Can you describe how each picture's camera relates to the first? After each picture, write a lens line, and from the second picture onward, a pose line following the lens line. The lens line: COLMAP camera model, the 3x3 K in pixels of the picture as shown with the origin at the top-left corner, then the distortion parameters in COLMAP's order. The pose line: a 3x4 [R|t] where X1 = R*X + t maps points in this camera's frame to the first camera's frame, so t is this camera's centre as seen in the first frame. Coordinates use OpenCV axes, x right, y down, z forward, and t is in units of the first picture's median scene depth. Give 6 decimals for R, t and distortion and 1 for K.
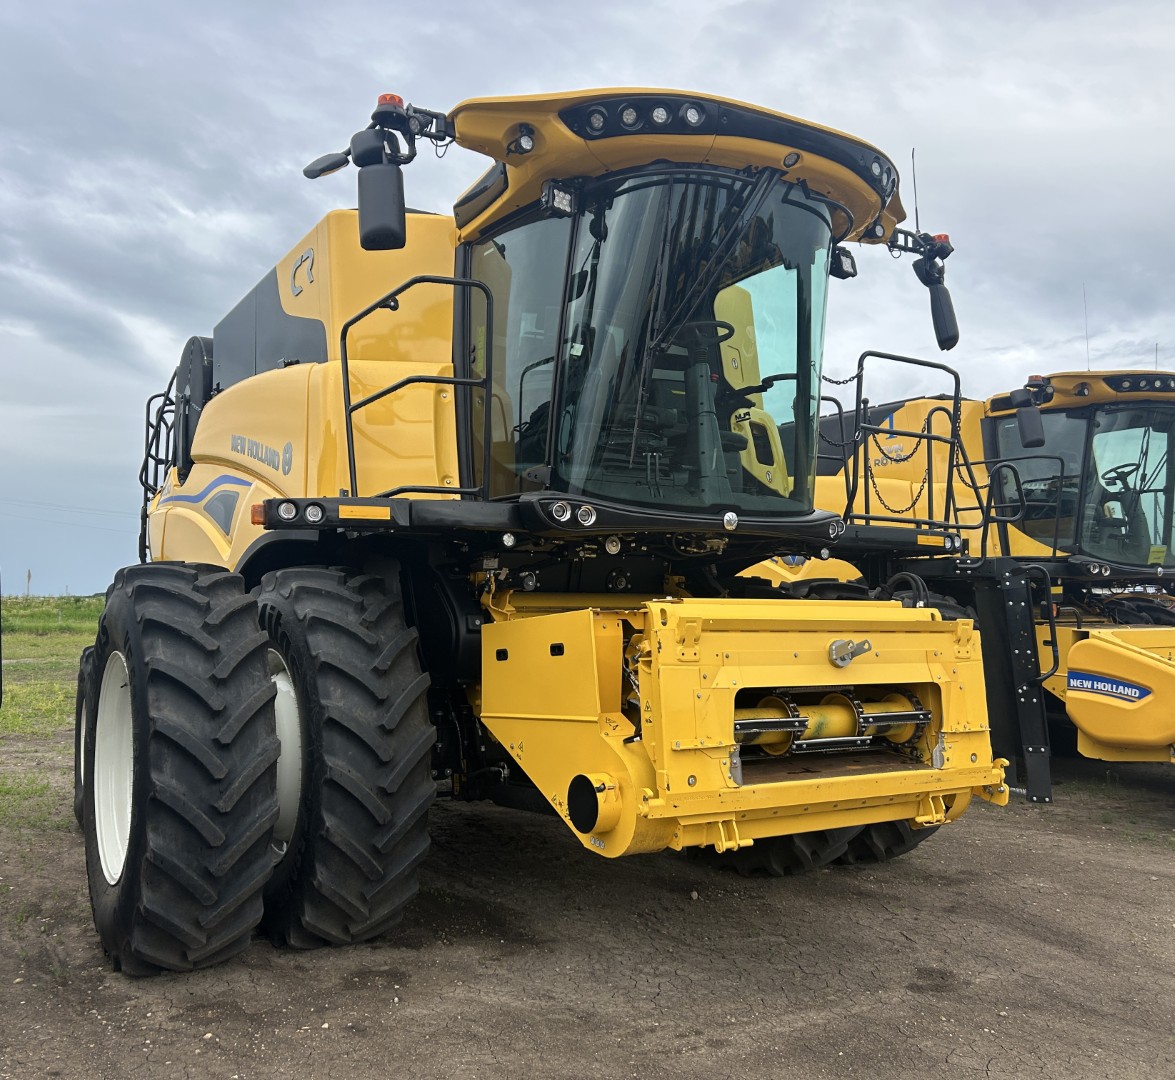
lens RADIAL K [[1018.9, 0, 587.5], [0, 1018.9, 540.0], [0, 0, 1]] dist [0.045717, -0.000139]
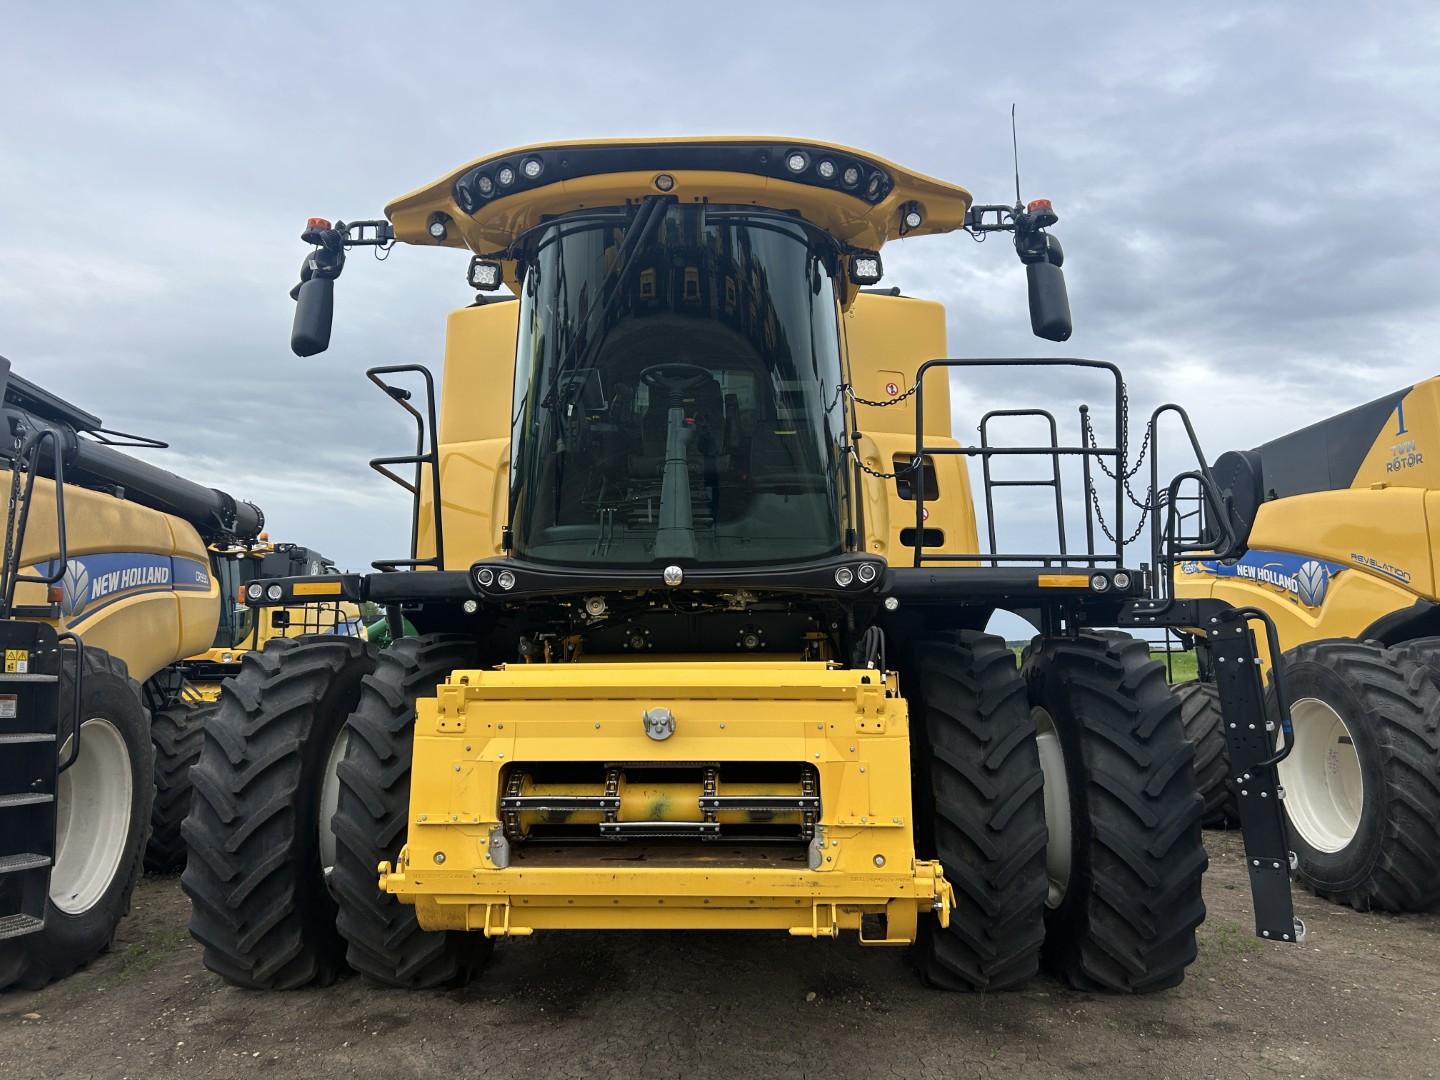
lens RADIAL K [[1035.3, 0, 720.0], [0, 1035.3, 540.0], [0, 0, 1]] dist [0.044954, -0.003279]
pose [[0.856727, -0.067850, -0.511287, 0.726708], [0.044603, 0.997342, -0.057613, 0.004887], [0.513838, 0.026553, 0.857476, 0.245067]]
